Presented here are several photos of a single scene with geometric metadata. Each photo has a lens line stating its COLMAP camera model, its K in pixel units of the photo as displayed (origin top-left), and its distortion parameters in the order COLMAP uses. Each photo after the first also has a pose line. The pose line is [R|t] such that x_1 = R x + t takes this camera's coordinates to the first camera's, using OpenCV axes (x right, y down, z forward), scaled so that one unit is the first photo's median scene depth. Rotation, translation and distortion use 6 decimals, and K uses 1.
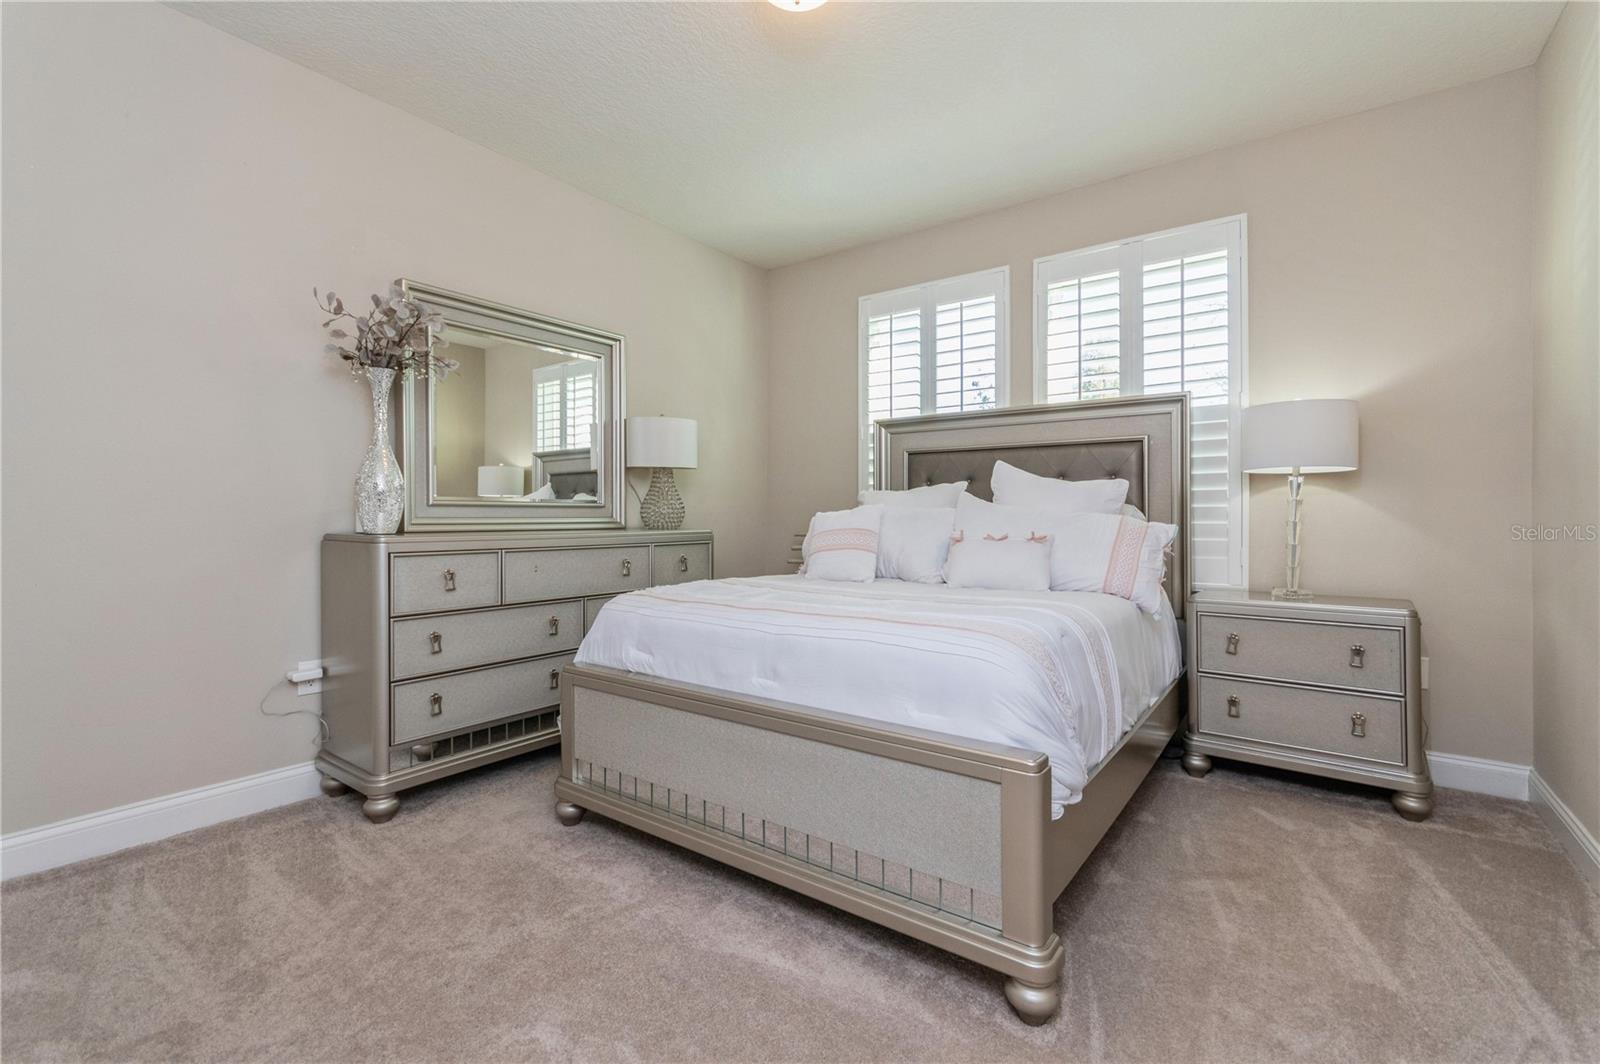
lens RADIAL K [[702.1, 0, 804.3], [0, 702.1, 520.3], [0, 0, 1]] dist [0.004215, -0.001336]
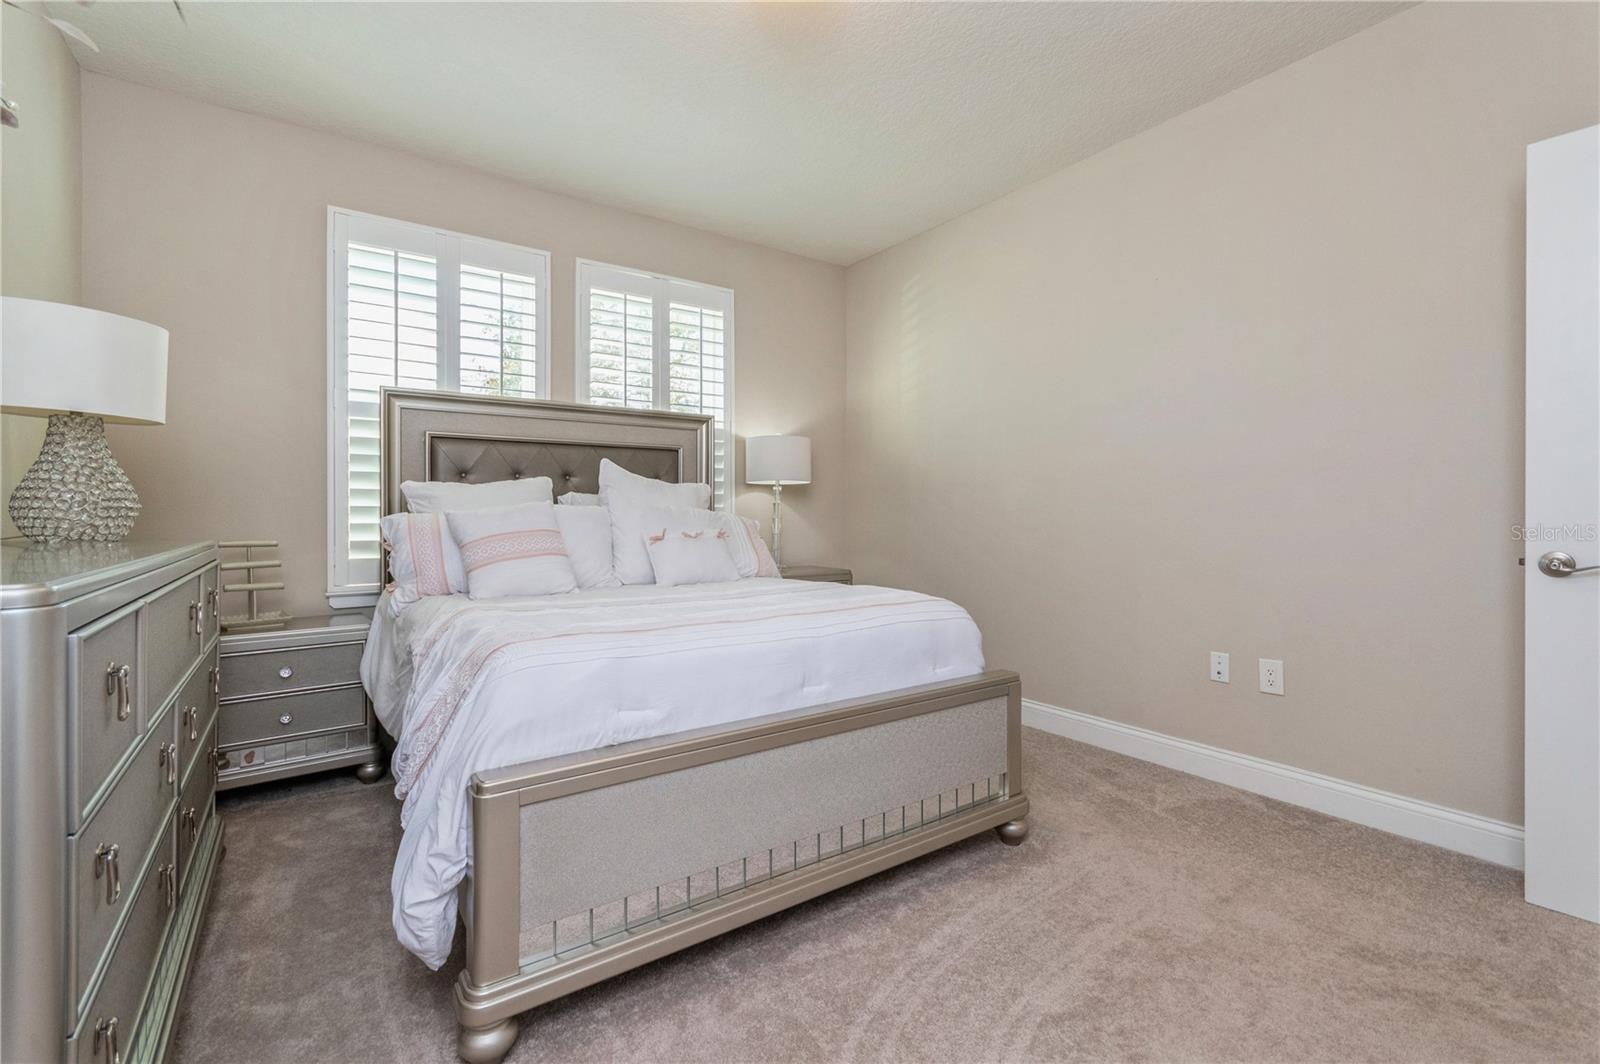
lens RADIAL K [[702.1, 0, 796.8], [0, 702.1, 516.6], [0, 0, 1]] dist [0.004215, -0.001336]
pose [[0.323211, -0.004224, 0.946317, -0.519803], [0.008640, 0.999962, 0.001513, -0.001960], [-0.946287, 0.007687, 0.323235, 0.387112]]
